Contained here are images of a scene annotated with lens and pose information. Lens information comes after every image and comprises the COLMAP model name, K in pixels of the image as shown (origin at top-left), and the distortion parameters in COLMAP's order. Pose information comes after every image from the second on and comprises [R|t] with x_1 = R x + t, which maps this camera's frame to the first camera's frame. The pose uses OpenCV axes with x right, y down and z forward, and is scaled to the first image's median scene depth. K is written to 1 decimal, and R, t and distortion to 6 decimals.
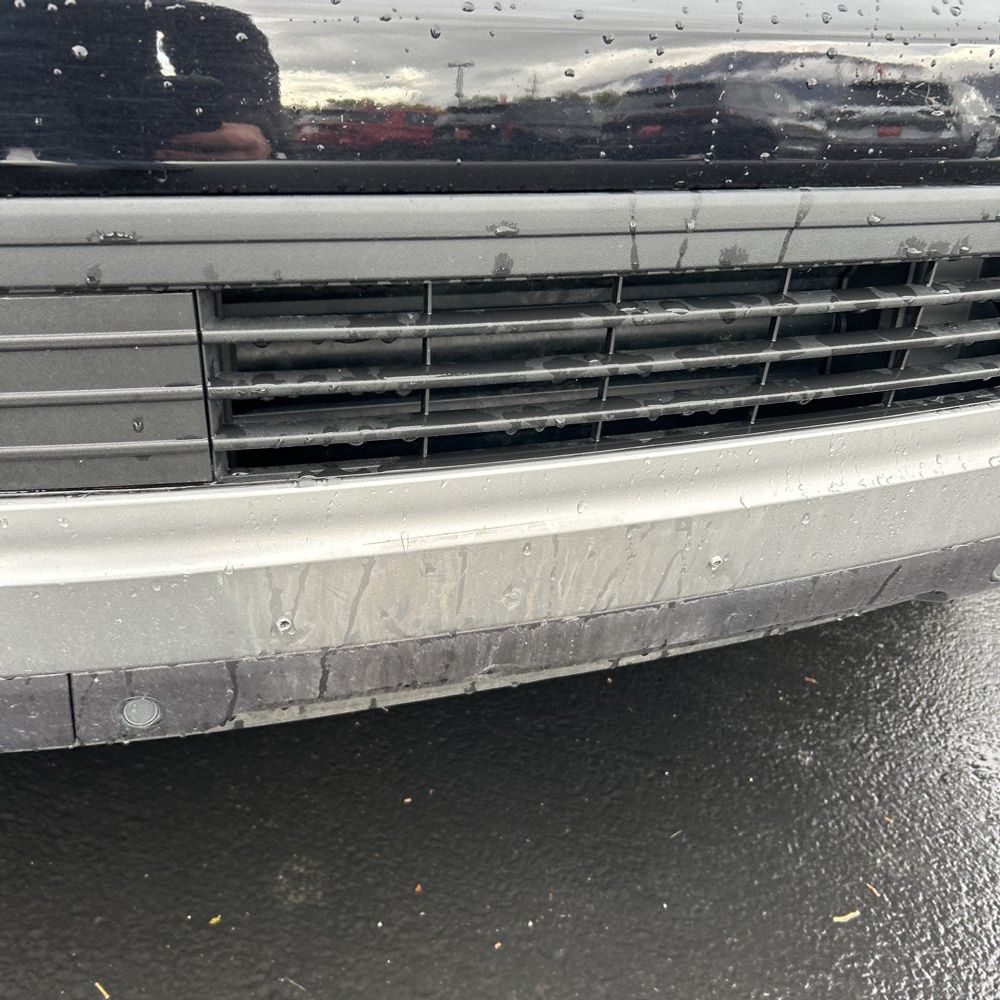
lens RADIAL K [[1023.4, 0, 499.5], [0, 1023.4, 507.8], [0, 0, 1]] dist [0.018328, 0.000000]
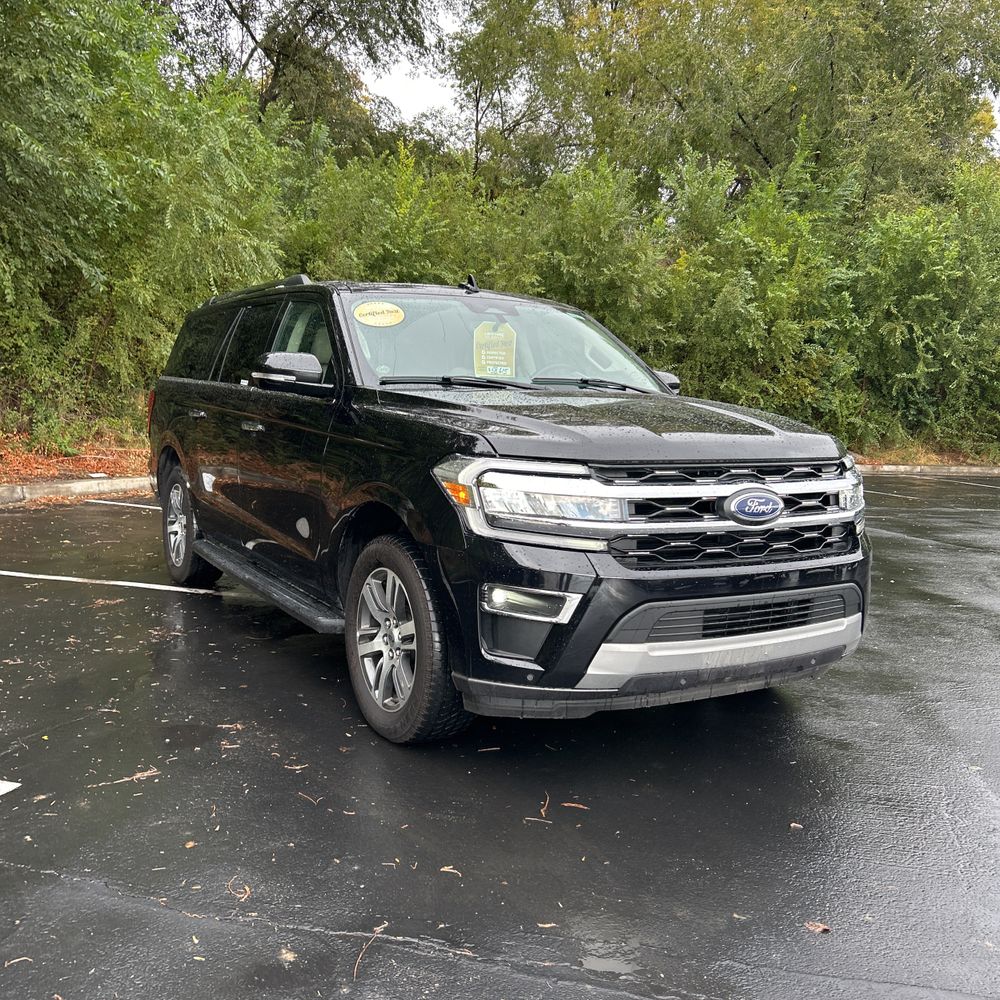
lens RADIAL K [[1023.4, 0, 500.5], [0, 1023.4, 502.8], [0, 0, 1]] dist [0.018328, 0.000000]
pose [[0.981093, -0.034040, 0.190520, -2.661695], [0.094878, 0.942598, -0.320167, 1.096294], [-0.168686, 0.332190, 0.928006, -5.009026]]
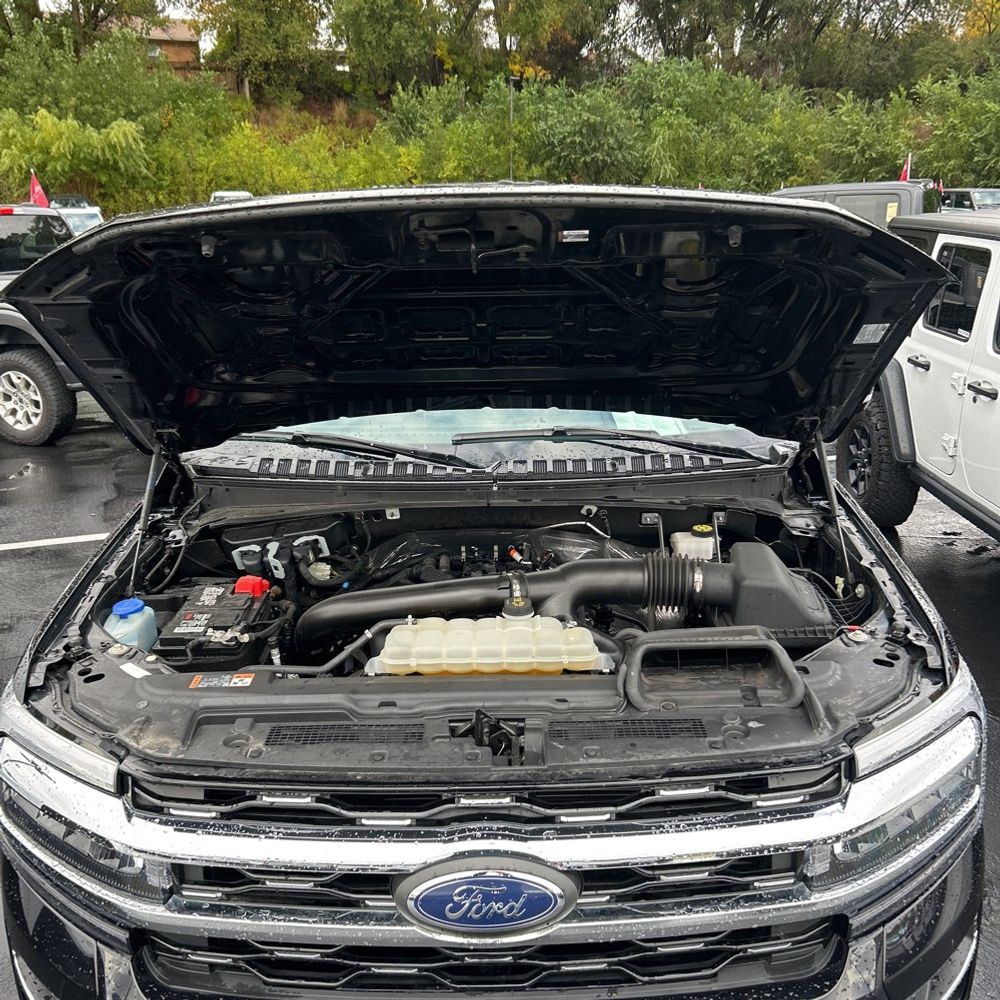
lens RADIAL K [[1023.4, 0, 508.0], [0, 1023.4, 504.8], [0, 0, 1]] dist [0.018328, 0.000000]
pose [[0.942483, 0.037258, -0.332171, 1.184843], [-0.087743, 0.986495, -0.138308, -1.539228], [0.322532, 0.159498, 0.933024, -2.062227]]
